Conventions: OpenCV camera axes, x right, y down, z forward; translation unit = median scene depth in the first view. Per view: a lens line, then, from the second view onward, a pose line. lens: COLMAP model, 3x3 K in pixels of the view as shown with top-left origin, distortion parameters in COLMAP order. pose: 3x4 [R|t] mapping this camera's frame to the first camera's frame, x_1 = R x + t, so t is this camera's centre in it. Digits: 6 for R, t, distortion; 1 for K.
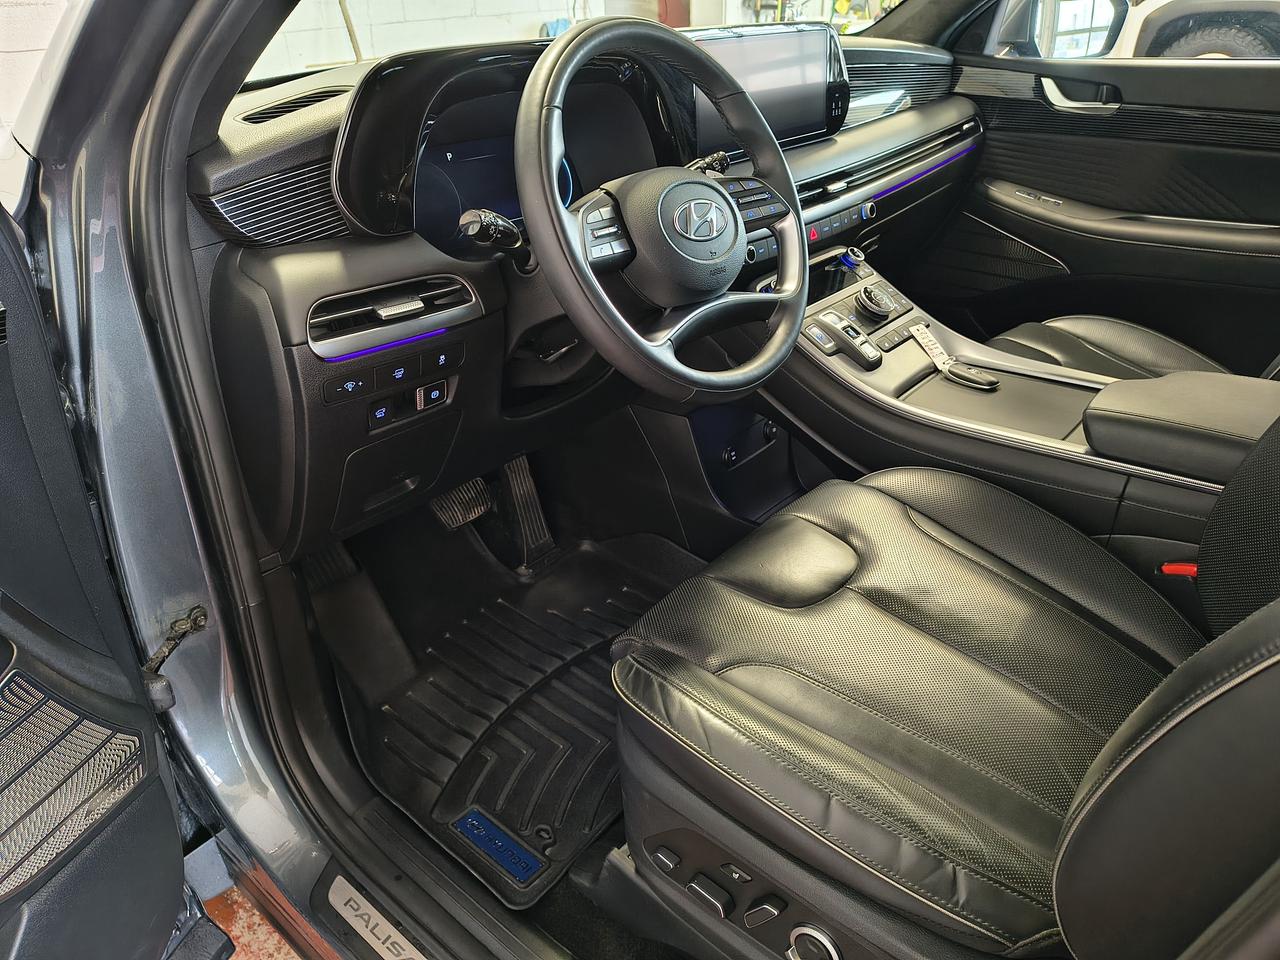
lens RADIAL K [[888.8, 0, 635.7], [0, 888.8, 475.9], [0, 0, 1]] dist [0.018269, -0.011331]
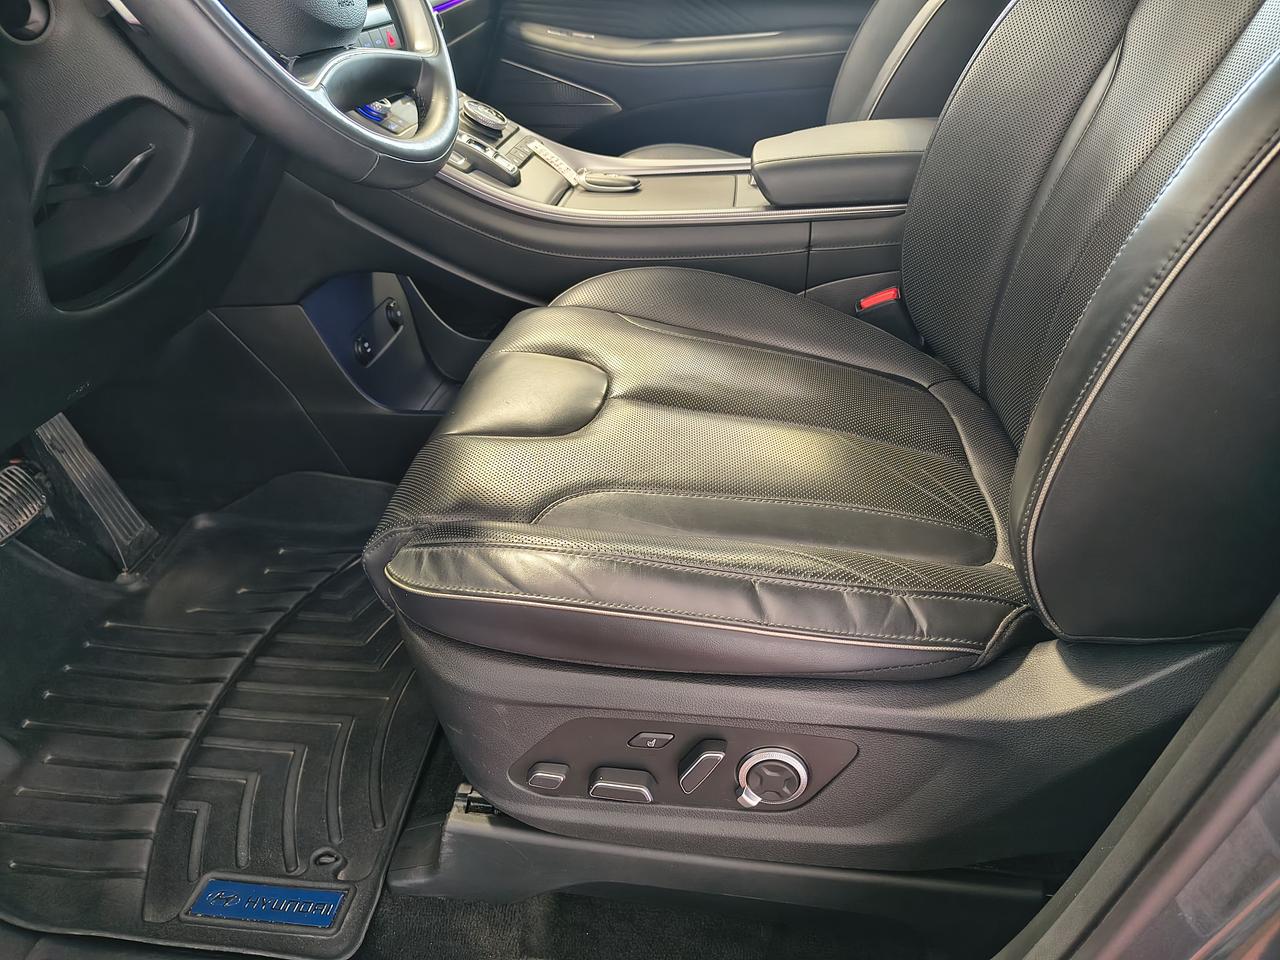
lens RADIAL K [[888.8, 0, 644.9], [0, 888.8, 481.1], [0, 0, 1]] dist [0.018269, -0.011331]
pose [[0.829978, -0.305836, 0.466478, -0.119662], [0.286698, 0.951265, 0.113571, 0.091499], [-0.478478, 0.039477, 0.877212, 0.204615]]
